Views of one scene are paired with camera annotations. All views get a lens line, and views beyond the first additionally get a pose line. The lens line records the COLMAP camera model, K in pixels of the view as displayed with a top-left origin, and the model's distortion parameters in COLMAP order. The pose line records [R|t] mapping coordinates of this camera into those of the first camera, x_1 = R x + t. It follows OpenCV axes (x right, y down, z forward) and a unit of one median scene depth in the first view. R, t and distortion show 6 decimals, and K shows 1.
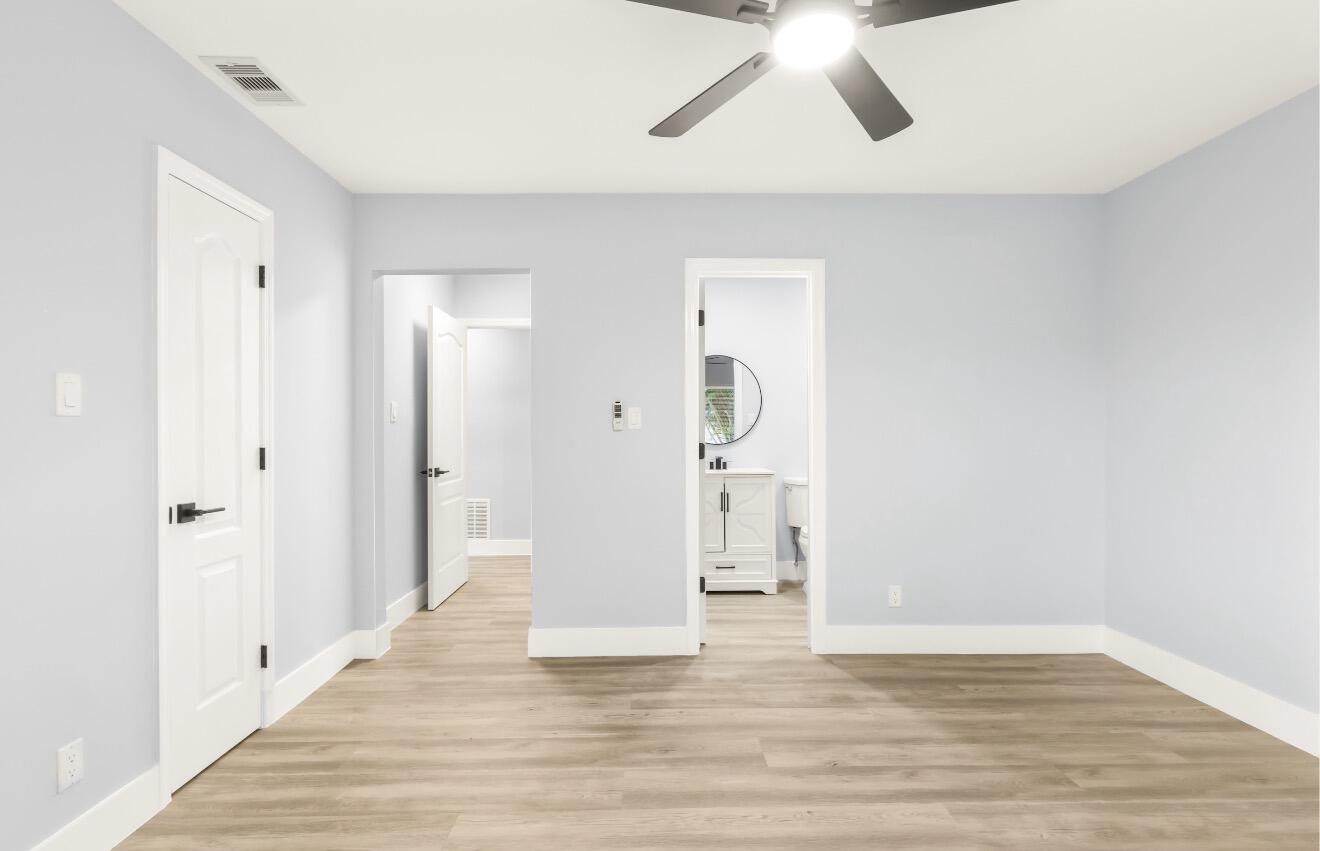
lens RADIAL K [[608.6, 0, 660.8], [0, 608.6, 429.6], [0, 0, 1]] dist [-0.005160, -0.000826]
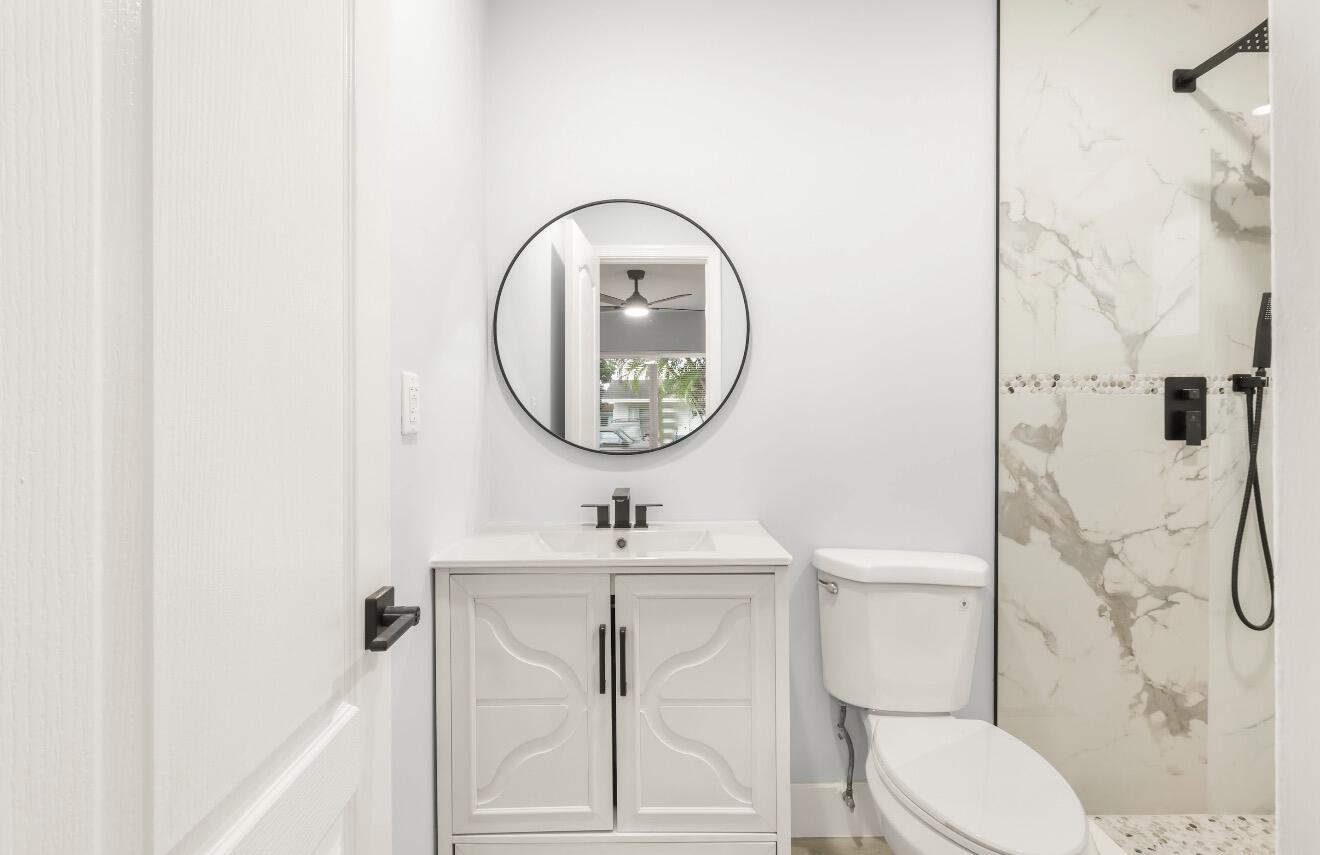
lens RADIAL K [[611.2, 0, 660.1], [0, 611.2, 425.5], [0, 0, 1]] dist [-0.005845, 0.001300]
pose [[0.999871, -0.003961, -0.015544, 0.123760], [0.003868, 0.999975, -0.005975, 0.009605], [0.015568, 0.005914, 0.999861, 0.665941]]
